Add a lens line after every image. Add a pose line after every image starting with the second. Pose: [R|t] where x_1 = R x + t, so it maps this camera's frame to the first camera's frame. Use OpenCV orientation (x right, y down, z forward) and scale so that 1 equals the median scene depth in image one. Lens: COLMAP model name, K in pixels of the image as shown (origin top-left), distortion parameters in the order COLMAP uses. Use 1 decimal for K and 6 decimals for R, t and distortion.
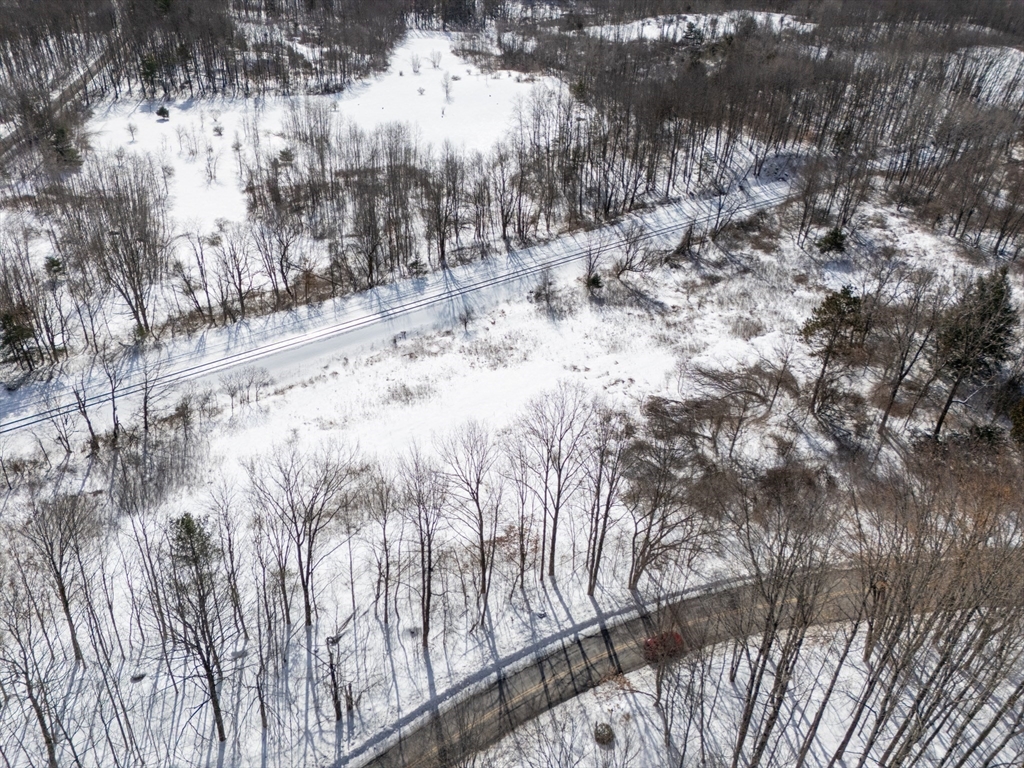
lens RADIAL K [[741.5, 0, 512.0], [0, 741.5, 384.0], [0, 0, 1]] dist [0.105429, -0.118394]
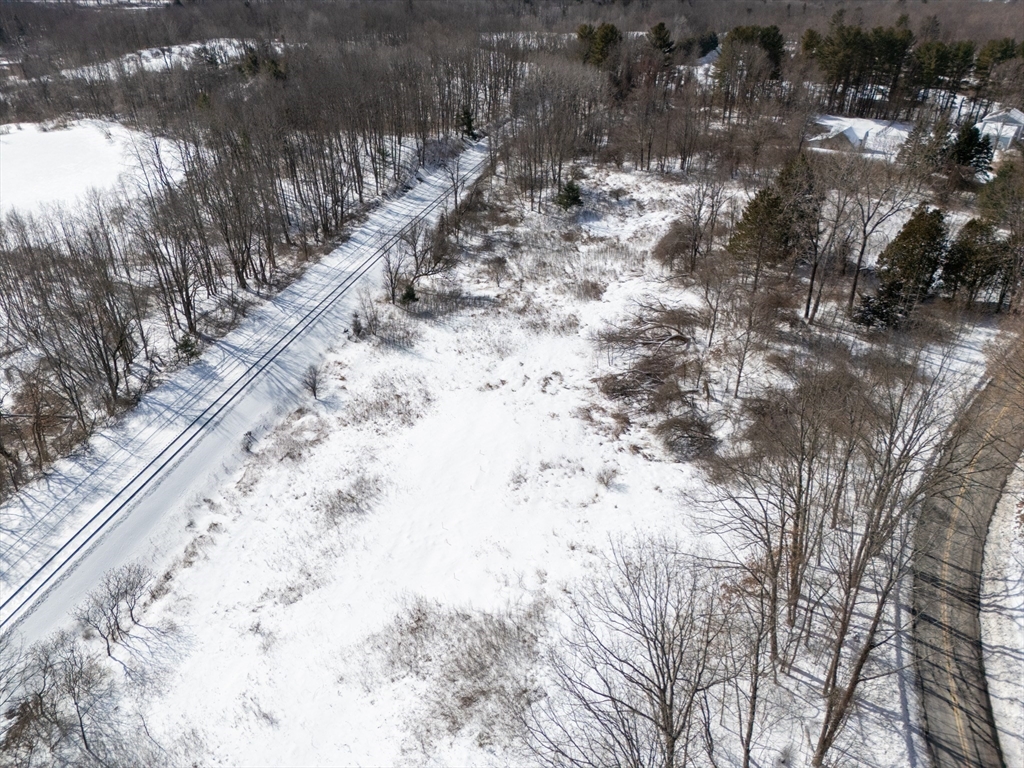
lens RADIAL K [[741.5, 0, 512.0], [0, 741.5, 384.0], [0, 0, 1]] dist [0.105429, -0.118394]
pose [[0.764977, -0.355522, 0.537042, -0.296485], [0.380401, 0.922267, 0.068687, -0.062681], [-0.519716, 0.151748, 0.840754, 0.267947]]
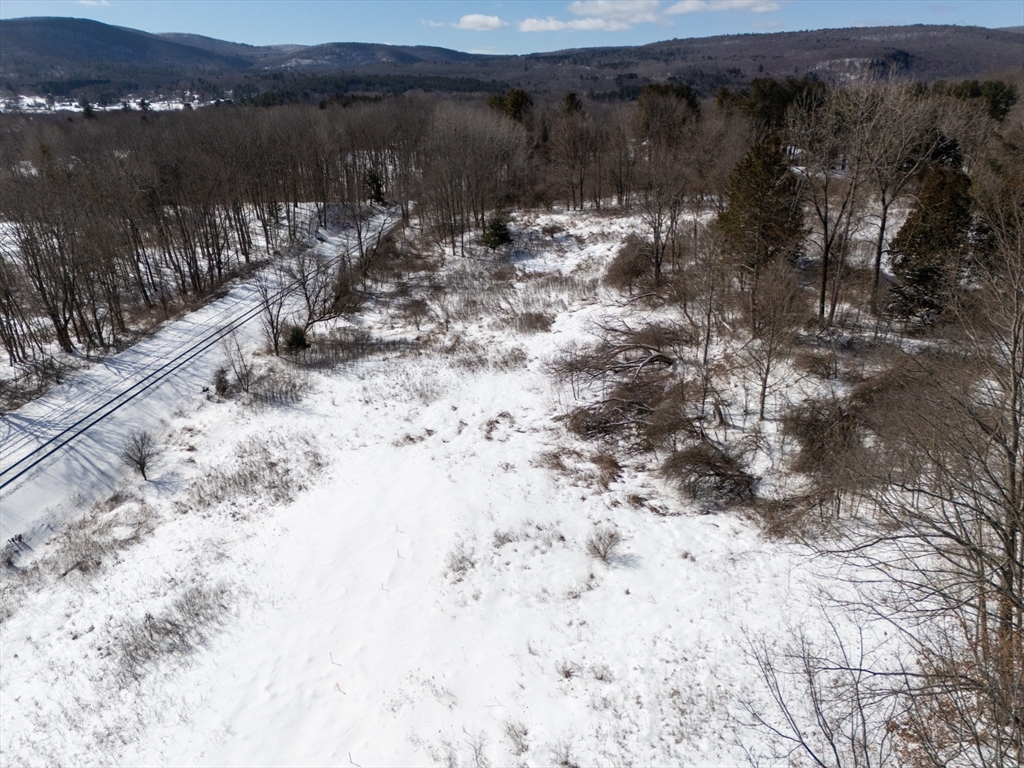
lens RADIAL K [[741.5, 0, 512.0], [0, 741.5, 384.0], [0, 0, 1]] dist [0.105429, -0.118394]
pose [[0.683926, -0.329834, 0.650734, -0.193167], [0.454692, 0.890250, -0.026649, -0.007632], [-0.570526, 0.314110, 0.758838, 0.455401]]
